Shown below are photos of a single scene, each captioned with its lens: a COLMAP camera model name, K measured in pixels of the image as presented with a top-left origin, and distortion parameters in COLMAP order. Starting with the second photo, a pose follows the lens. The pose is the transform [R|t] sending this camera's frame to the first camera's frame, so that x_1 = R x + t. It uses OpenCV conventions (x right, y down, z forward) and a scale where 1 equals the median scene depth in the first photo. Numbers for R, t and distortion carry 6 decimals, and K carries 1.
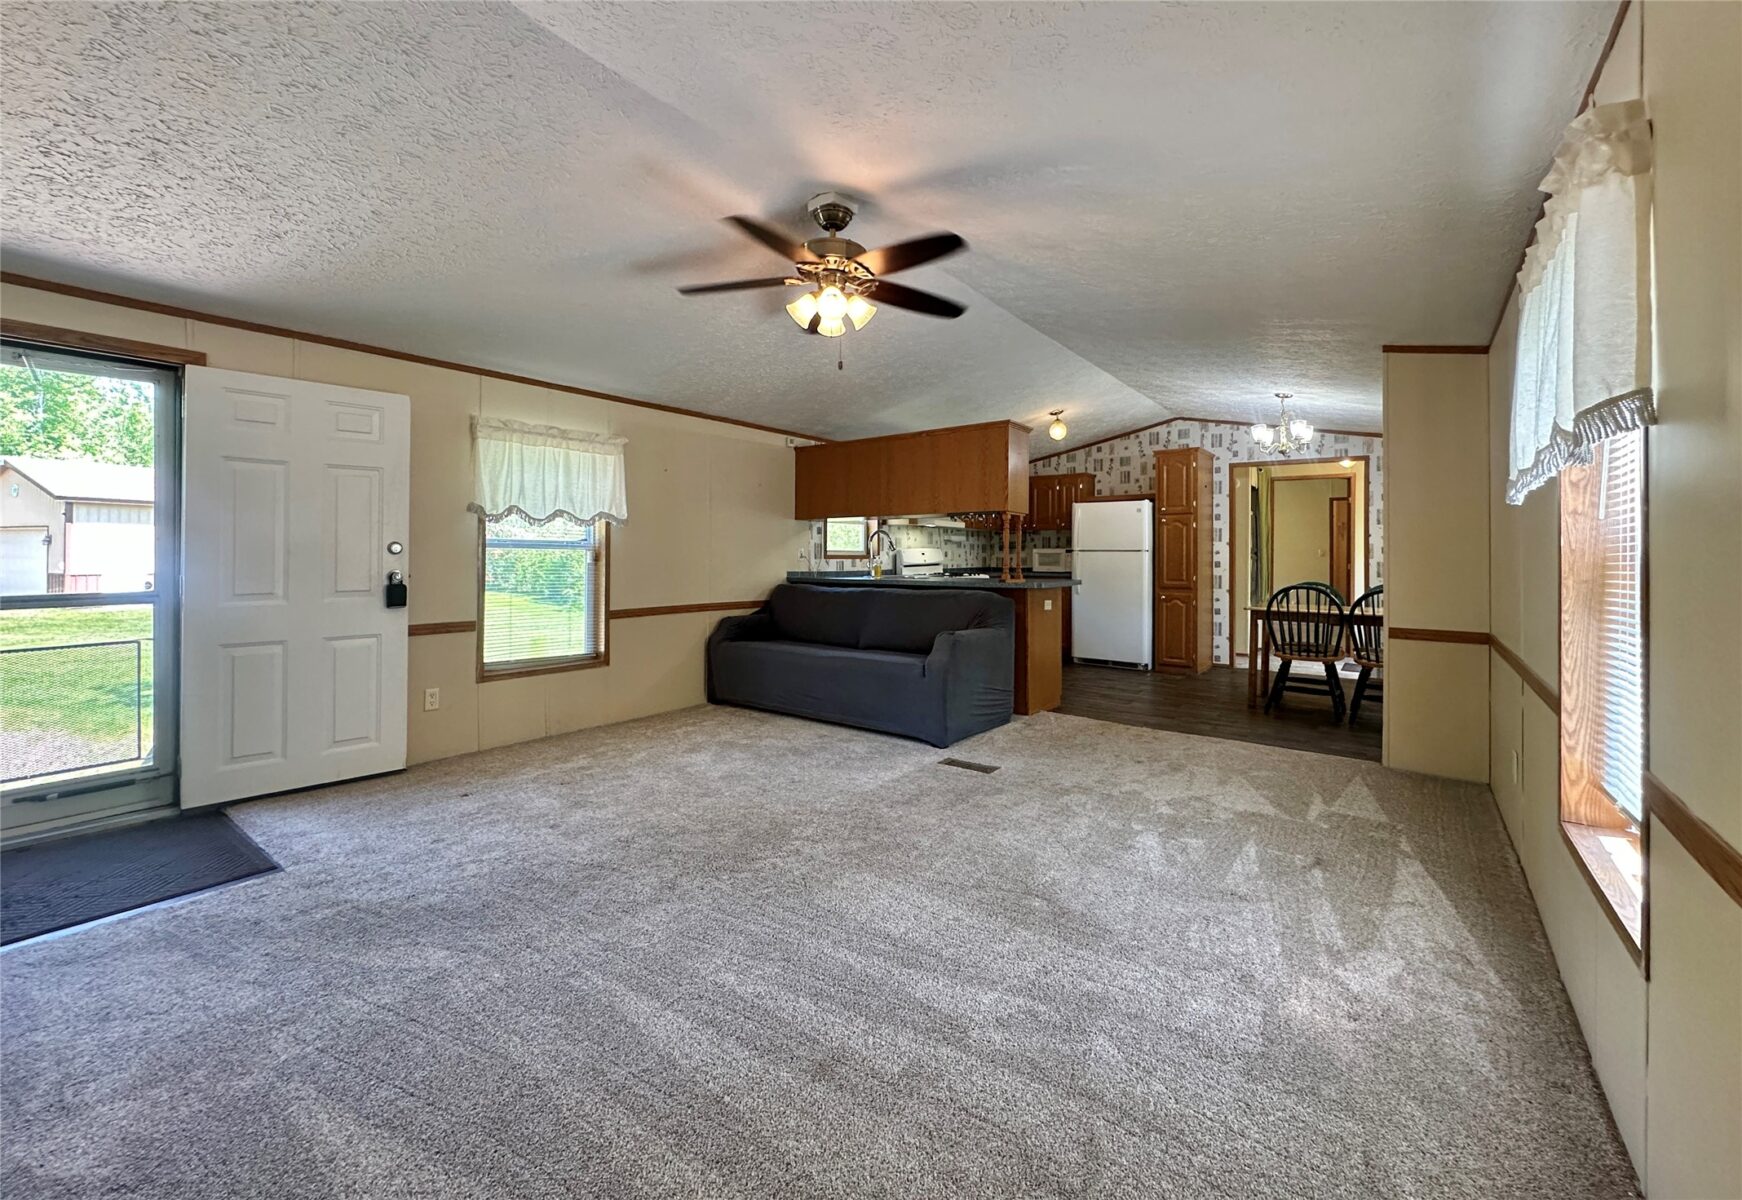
lens RADIAL K [[705.6, 0, 869.2], [0, 705.6, 552.4], [0, 0, 1]] dist [-0.001114, -0.000270]
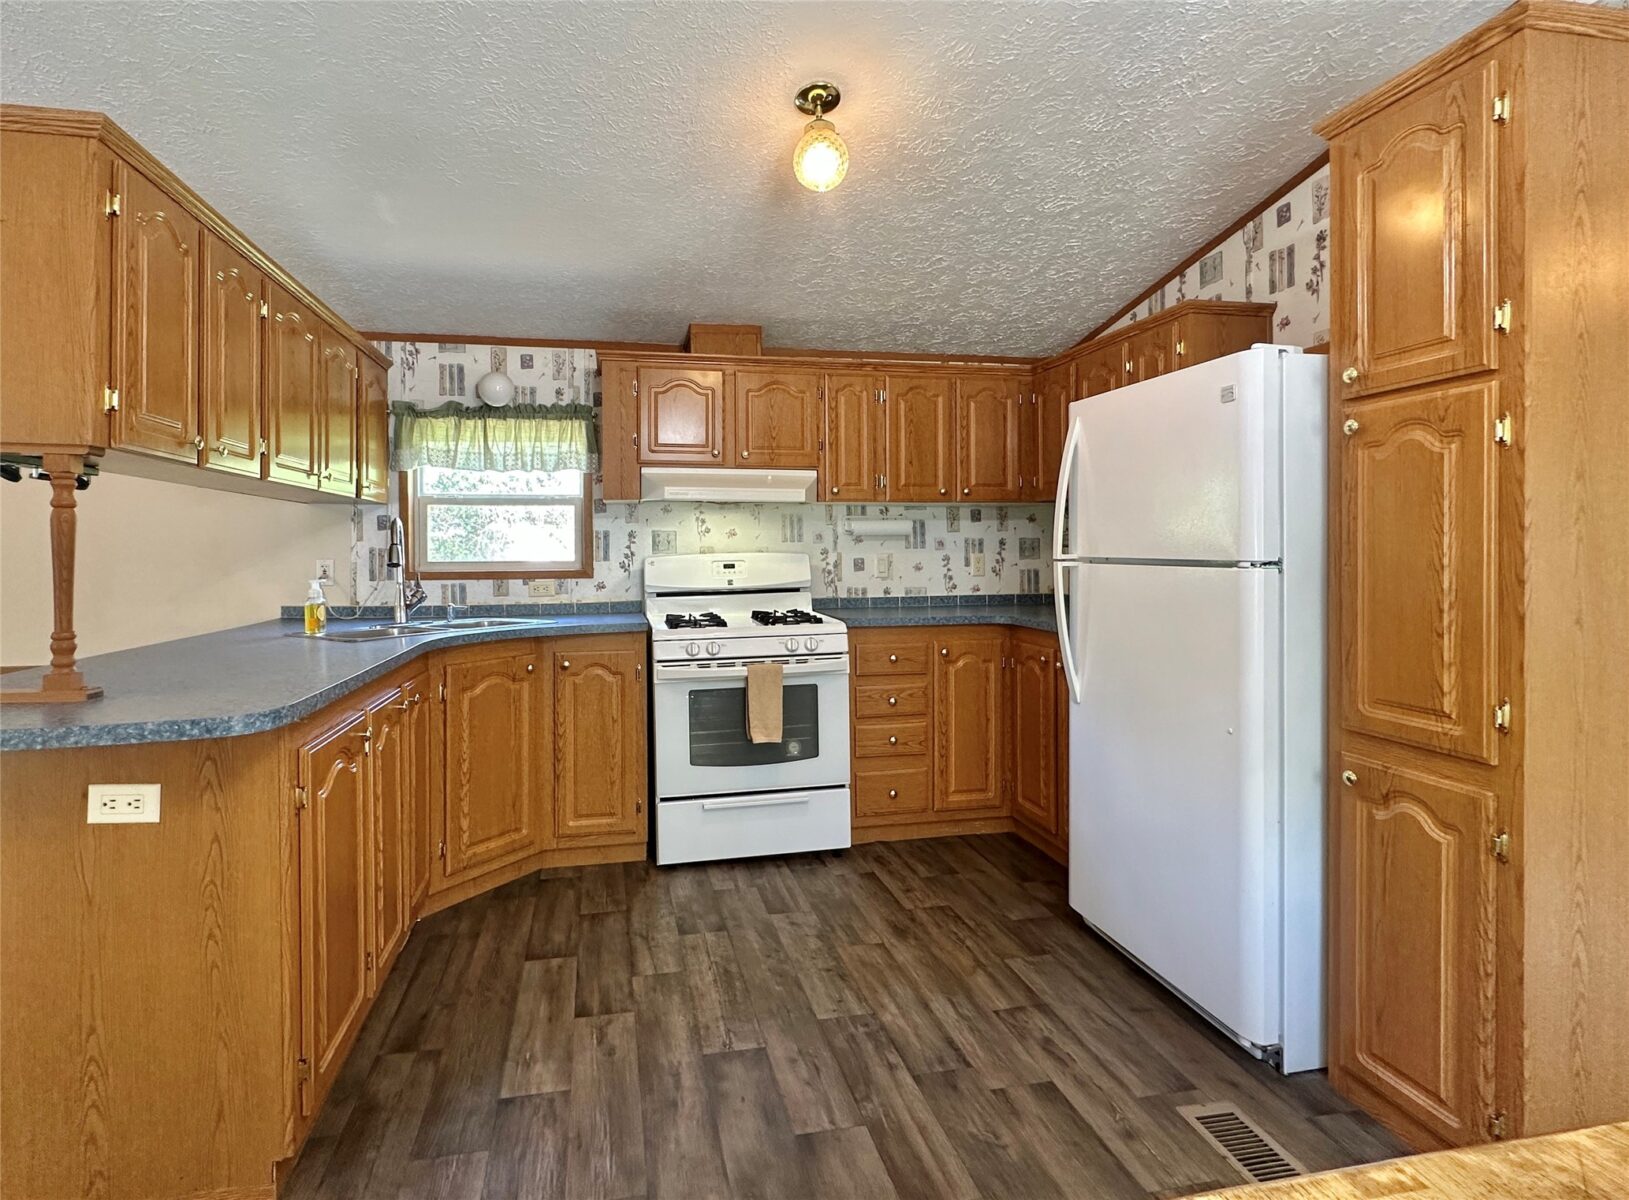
lens RADIAL K [[793.6, 0, 754.8], [0, 793.6, 556.1], [0, 0, 1]] dist [-0.005298, 0.000363]
pose [[0.738698, -0.000817, -0.674036, 0.432393], [0.010938, 0.999882, 0.010776, -0.009530], [0.673948, -0.015333, 0.738620, 0.673745]]
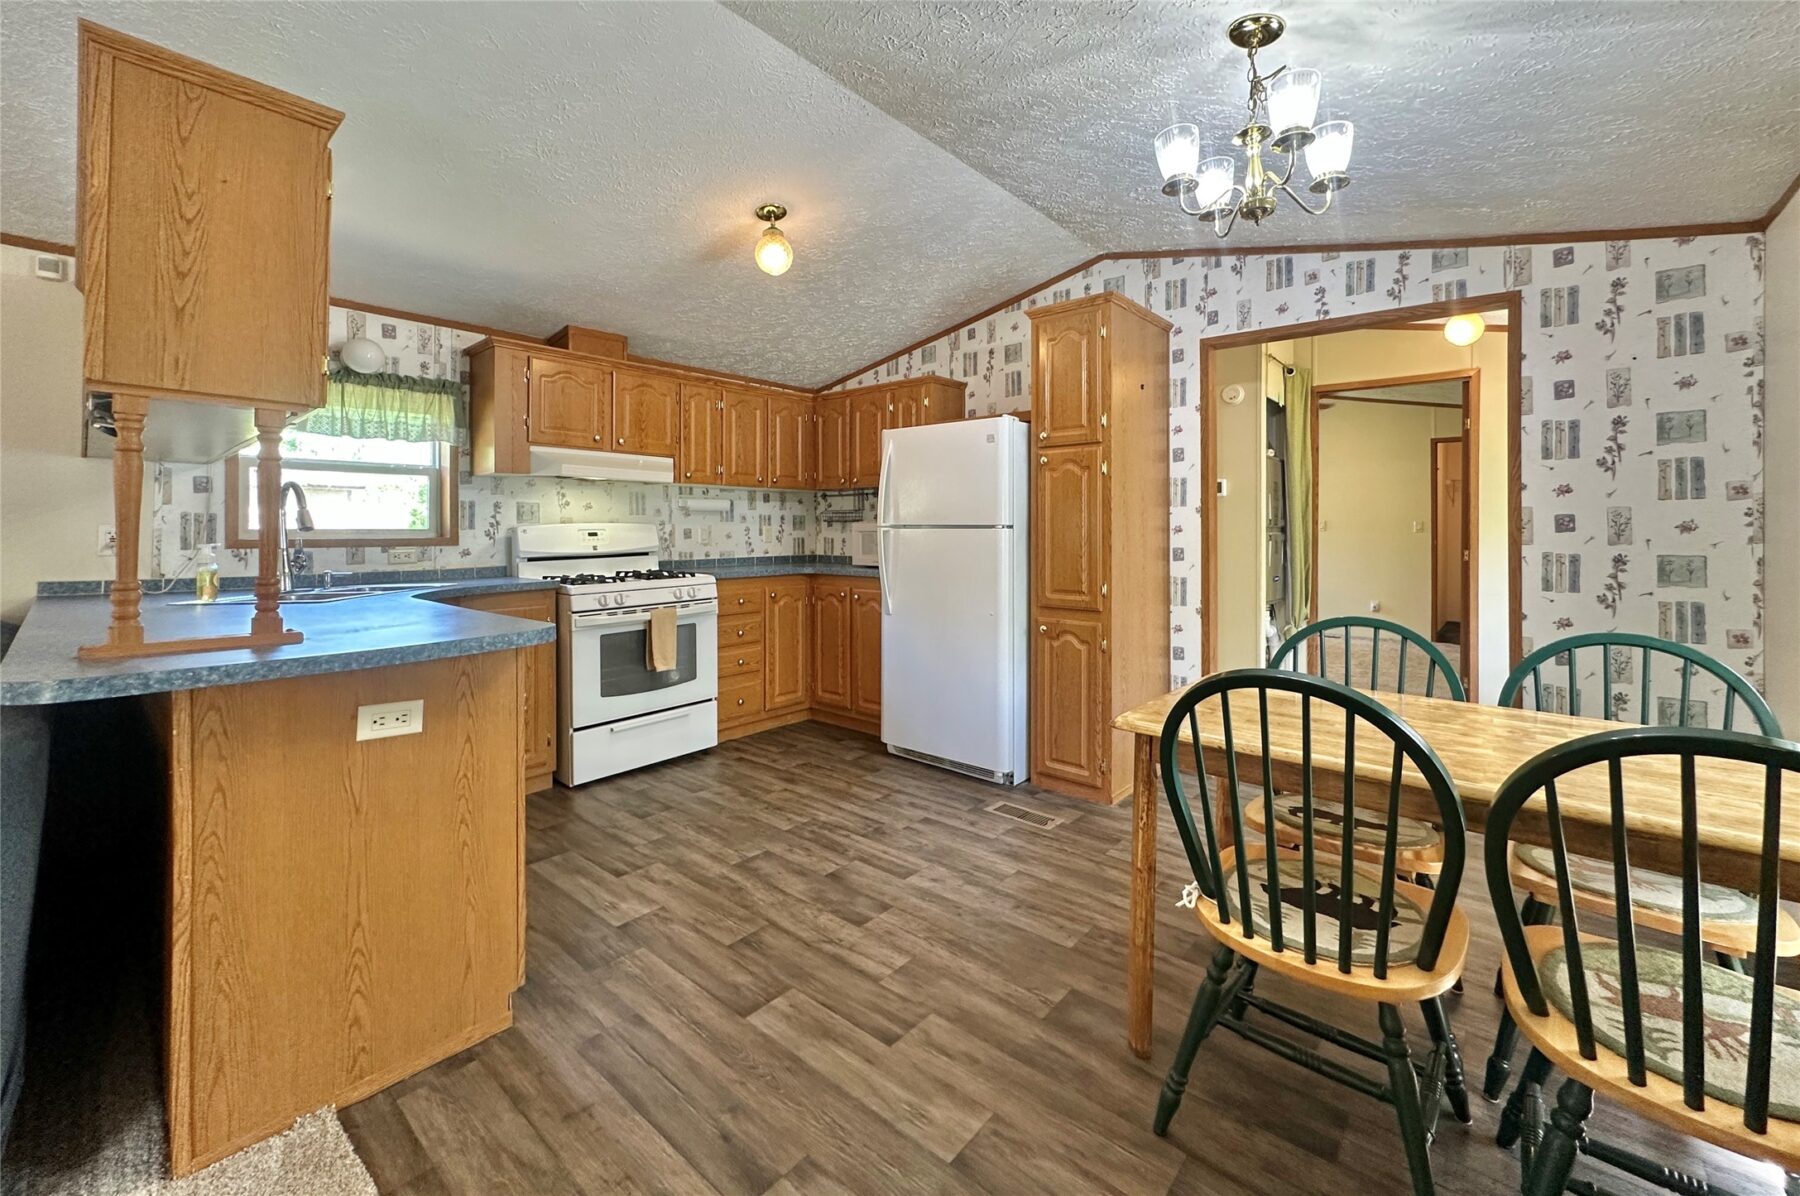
lens RADIAL K [[721.2, 0, 900.2], [0, 721.2, 526.7], [0, 0, 1]] dist [-0.006445, 0.001606]
pose [[0.997914, -0.004329, -0.064415, 0.343821], [0.004391, 0.999990, 0.000810, -0.002892], [0.064411, -0.001091, 0.997923, 0.512530]]
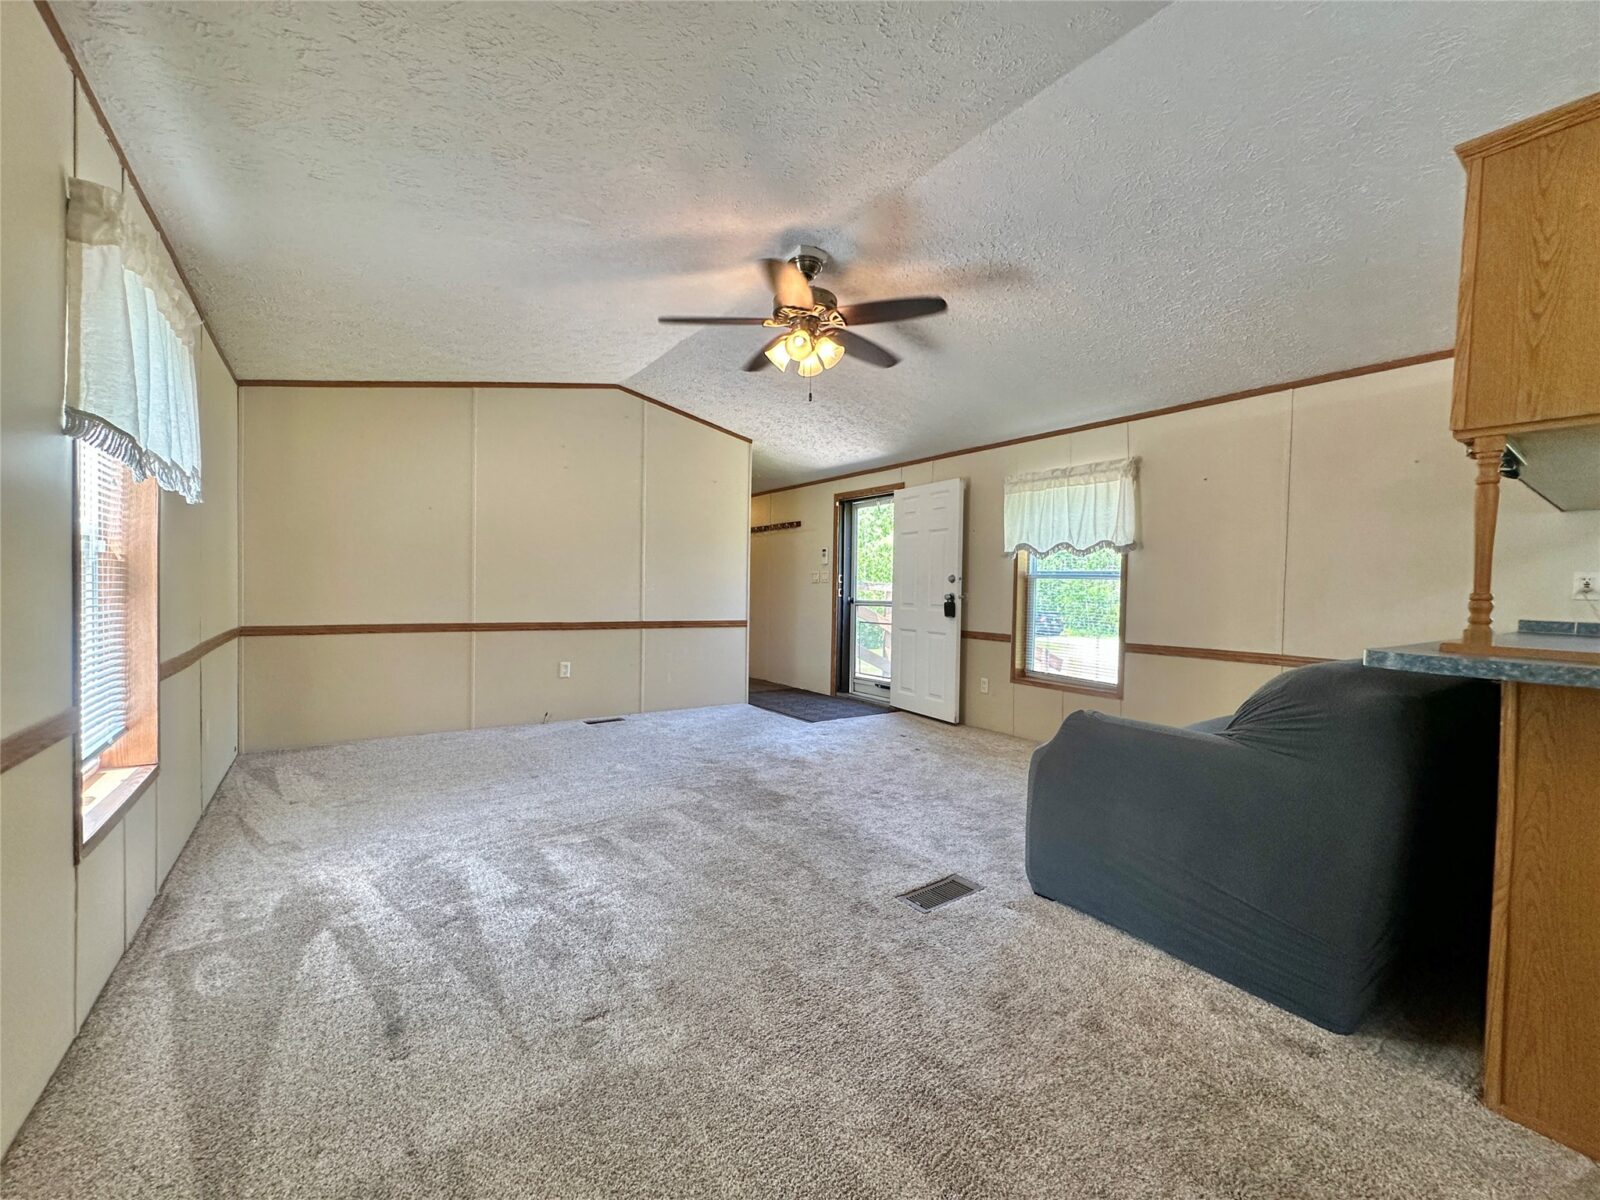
lens RADIAL K [[644.7, 0, 802.1], [0, 644.7, 603.1], [0, 0, 1]] dist [0.000129, 0.000606]
pose [[-0.287013, 0.012101, -0.957850, 0.384327], [-0.018208, 0.999671, 0.018085, 0.013662], [0.957754, 0.022632, -0.286698, 0.539825]]
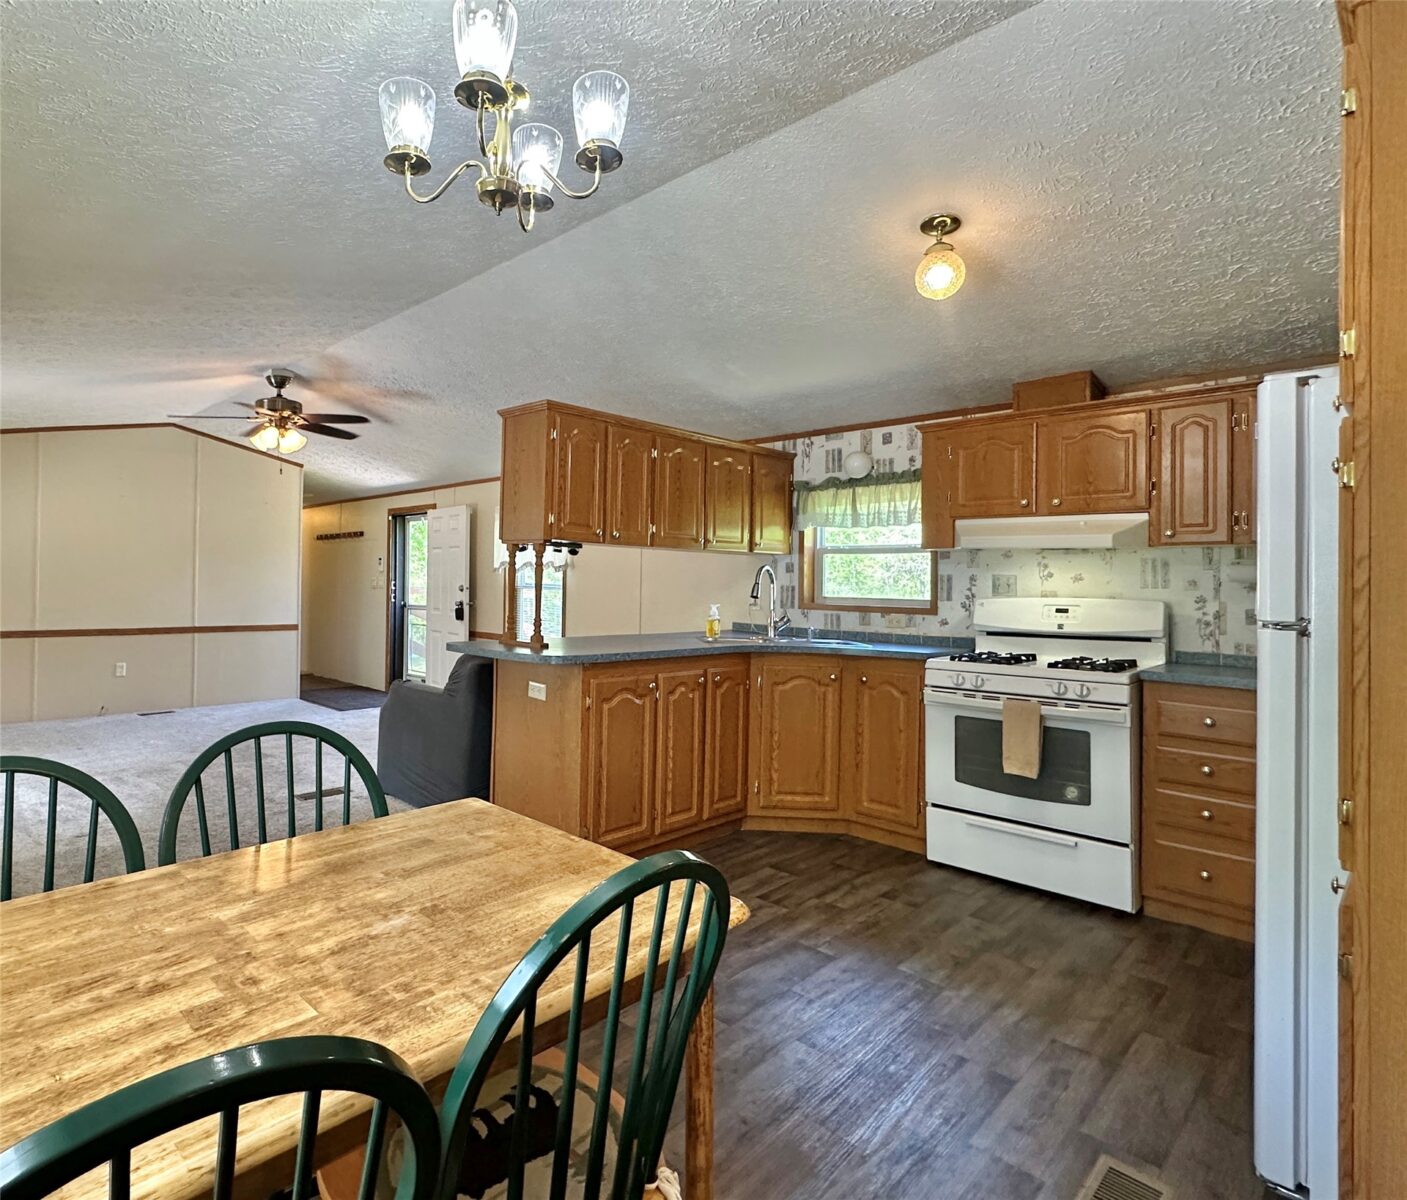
lens RADIAL K [[779.7, 0, 564.7], [0, 779.7, 572.9], [0, 0, 1]] dist [0.003011, 0.000998]
pose [[-0.191018, -0.014655, -0.981477, 0.636669], [-0.012869, 0.999840, -0.012424, -0.011721], [0.981502, 0.010257, -0.191176, 0.816960]]
